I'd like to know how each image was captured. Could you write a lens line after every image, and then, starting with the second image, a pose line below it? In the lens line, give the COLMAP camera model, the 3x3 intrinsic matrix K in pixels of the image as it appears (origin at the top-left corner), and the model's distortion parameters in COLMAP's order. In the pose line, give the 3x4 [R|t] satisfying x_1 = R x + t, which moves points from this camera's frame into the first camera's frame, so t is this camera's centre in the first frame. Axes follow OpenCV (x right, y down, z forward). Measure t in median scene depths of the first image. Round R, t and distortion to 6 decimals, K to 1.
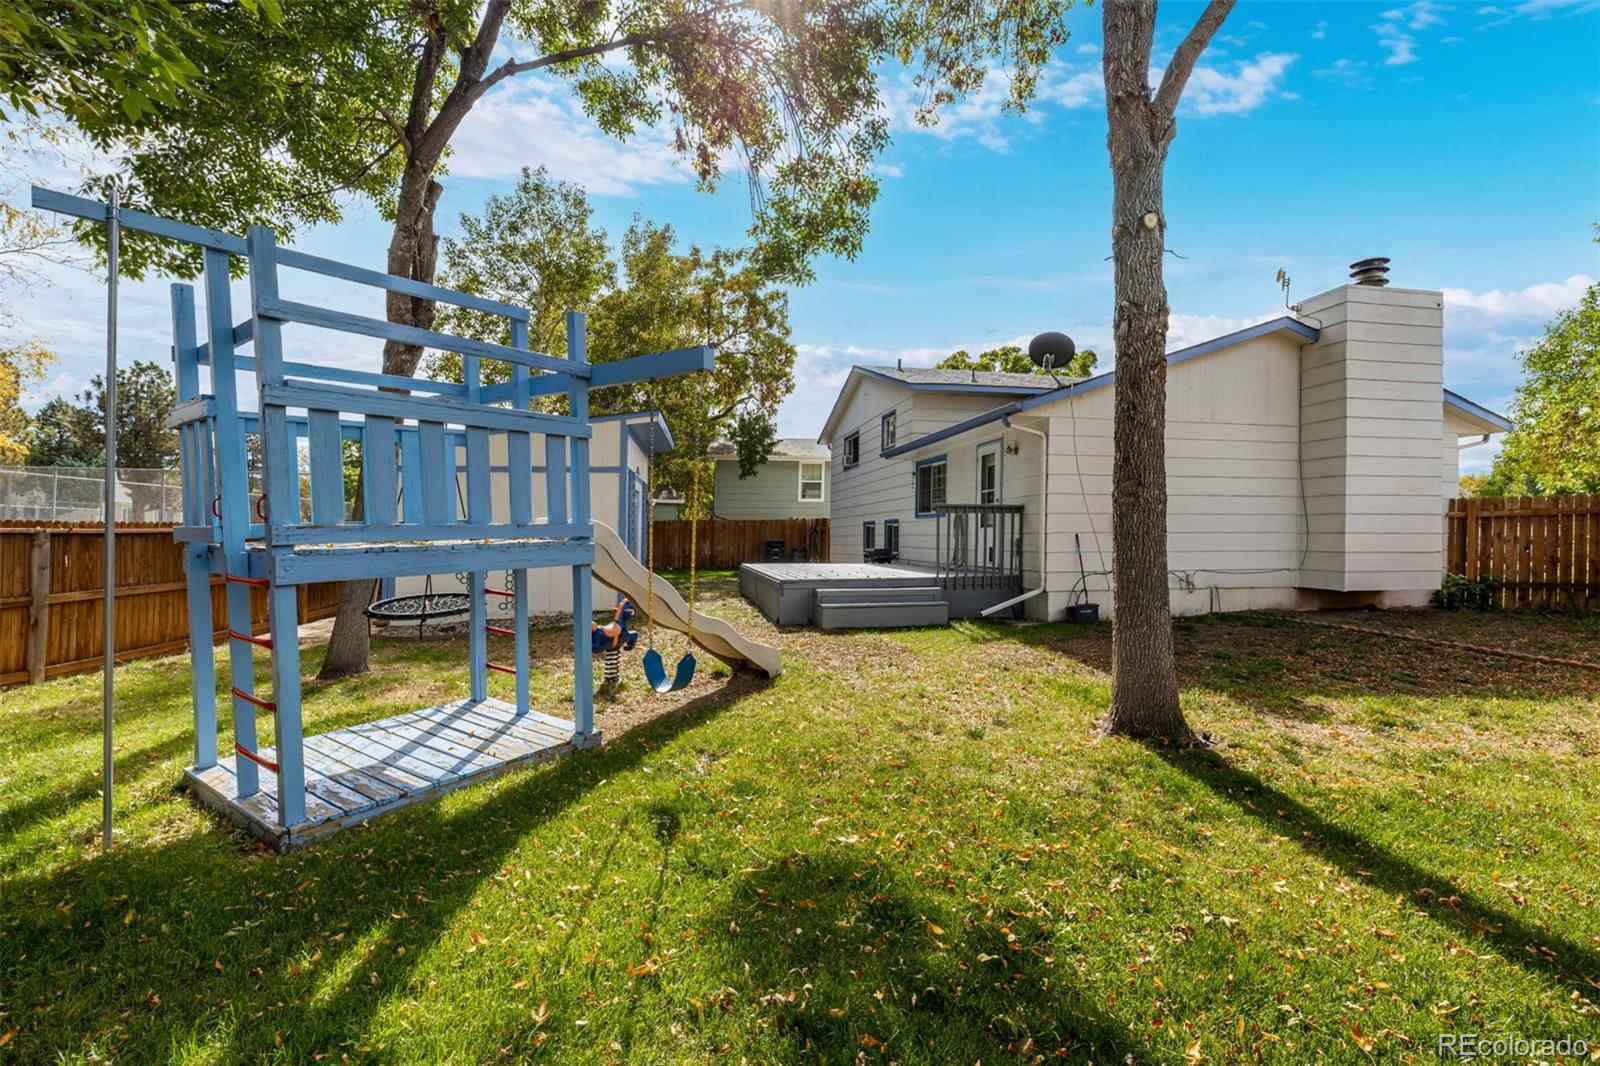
lens RADIAL K [[691.8, 0, 800.0], [0, 691.8, 533.0], [0, 0, 1]] dist [-0.001321, -0.000270]
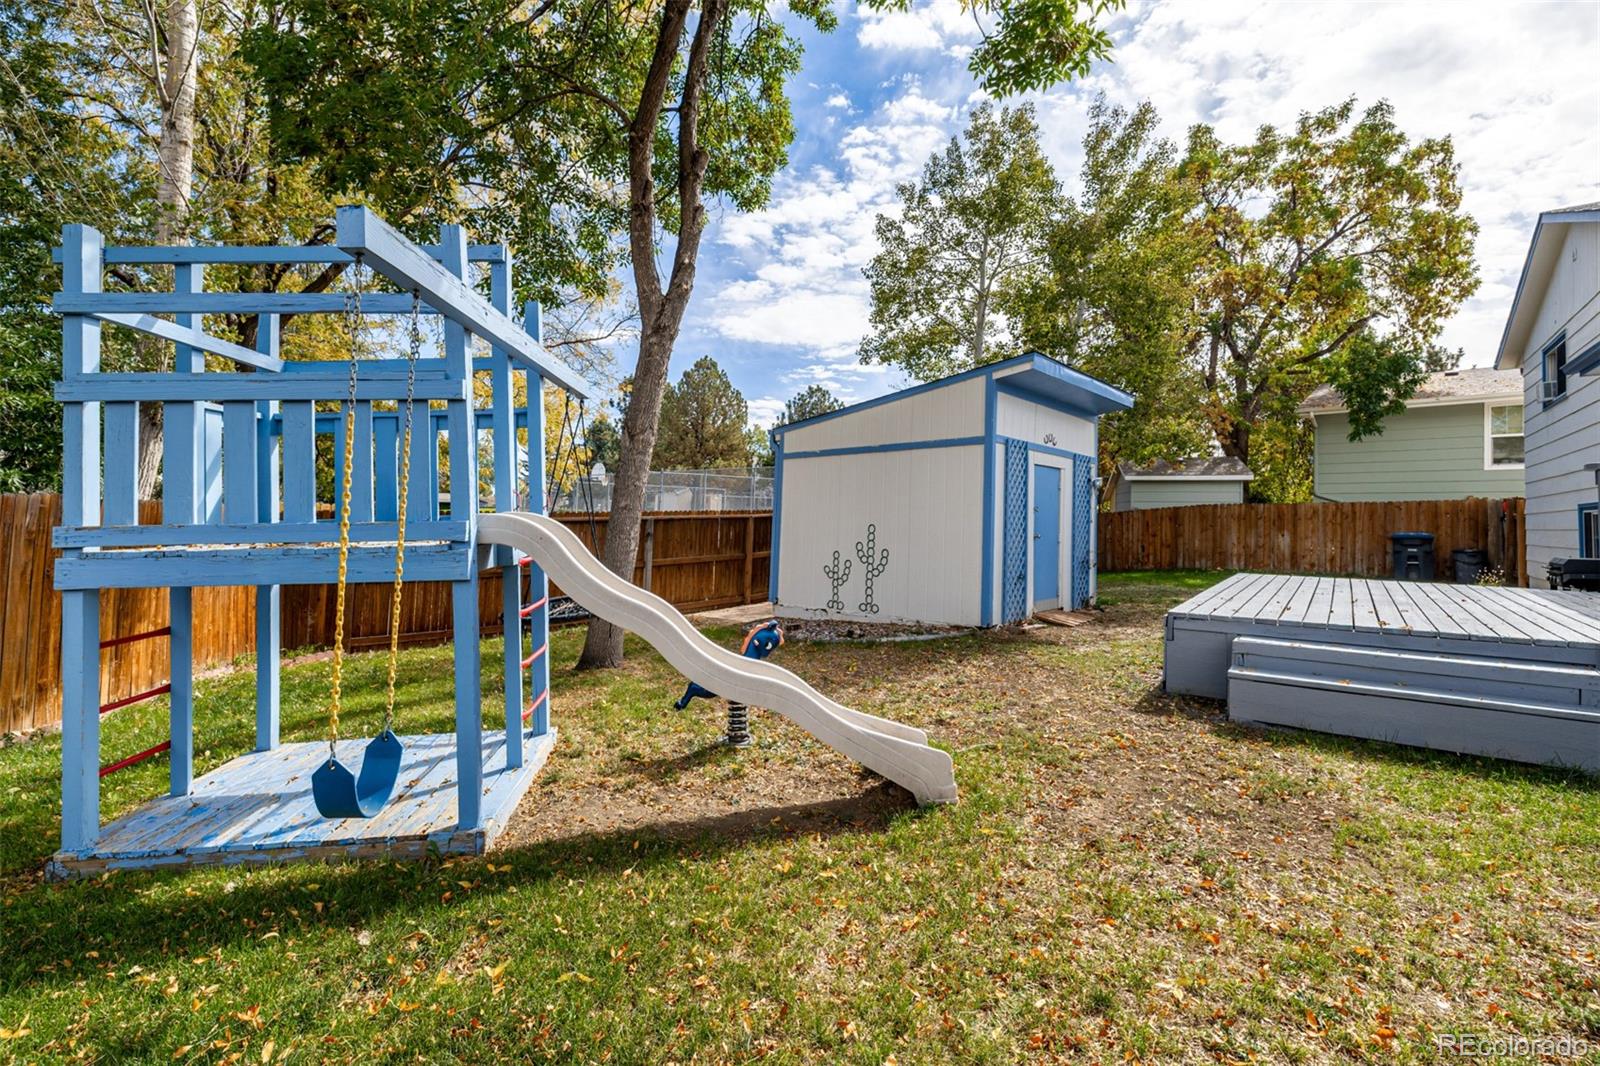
lens RADIAL K [[713.8, 0, 800.3], [0, 713.8, 489.7], [0, 0, 1]] dist [0.000163, 0.000220]
pose [[0.652741, -0.024418, -0.757188, 0.086795], [-0.003872, 0.999360, -0.035565, -0.003967], [0.757571, 0.026146, 0.652229, 0.151802]]
